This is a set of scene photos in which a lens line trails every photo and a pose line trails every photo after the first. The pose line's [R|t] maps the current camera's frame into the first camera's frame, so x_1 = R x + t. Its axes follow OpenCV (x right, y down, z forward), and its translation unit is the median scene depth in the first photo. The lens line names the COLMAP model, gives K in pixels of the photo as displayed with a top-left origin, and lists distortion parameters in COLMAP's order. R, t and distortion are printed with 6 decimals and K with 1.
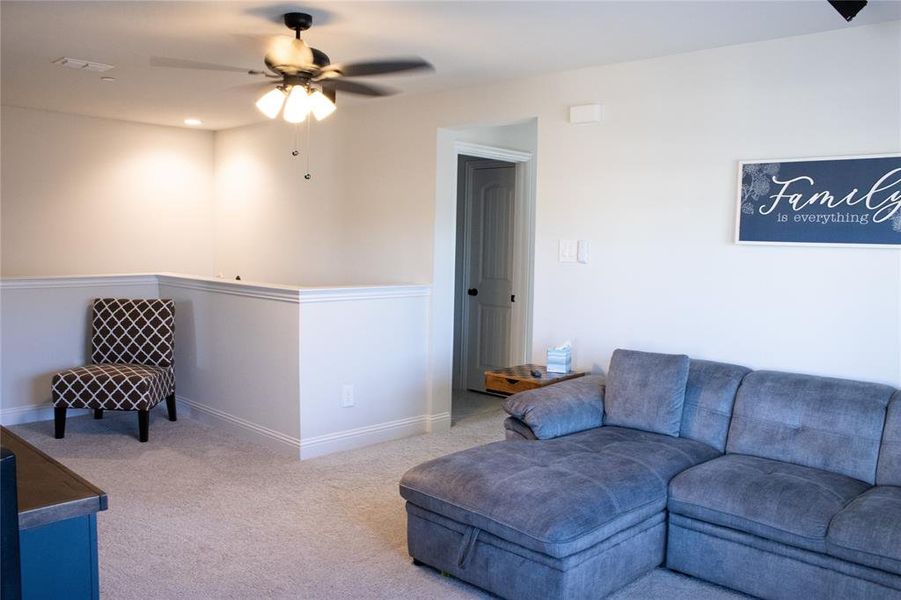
lens RADIAL K [[761.9, 0, 463.2], [0, 761.9, 299.8], [0, 0, 1]] dist [-0.131458, 0.102253]
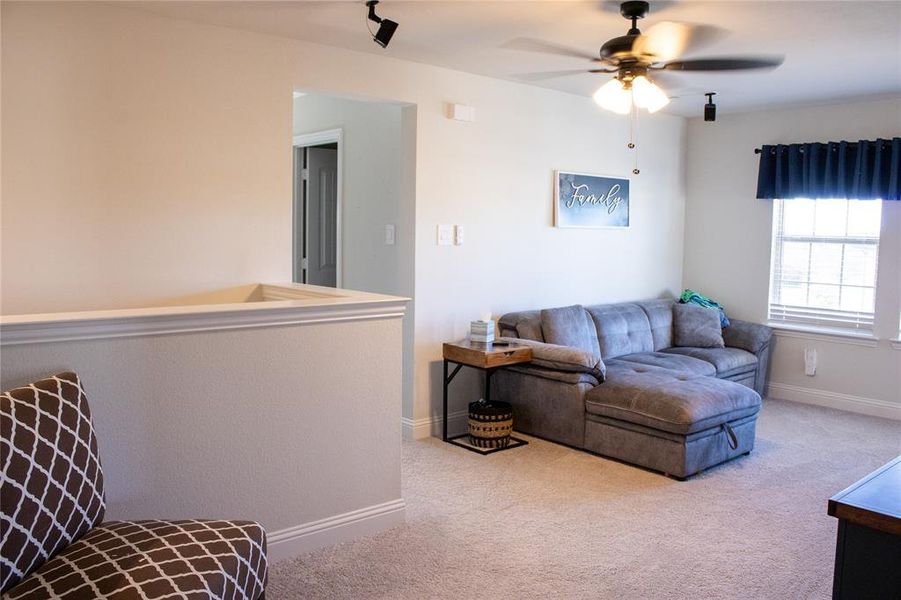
lens RADIAL K [[761.9, 0, 463.2], [0, 761.9, 299.8], [0, 0, 1]] dist [-0.131458, 0.102253]
pose [[0.084558, -0.109196, 0.990417, -1.156383], [0.069575, 0.992198, 0.103452, -0.101321], [-0.993987, 0.060160, 0.091495, 1.069396]]
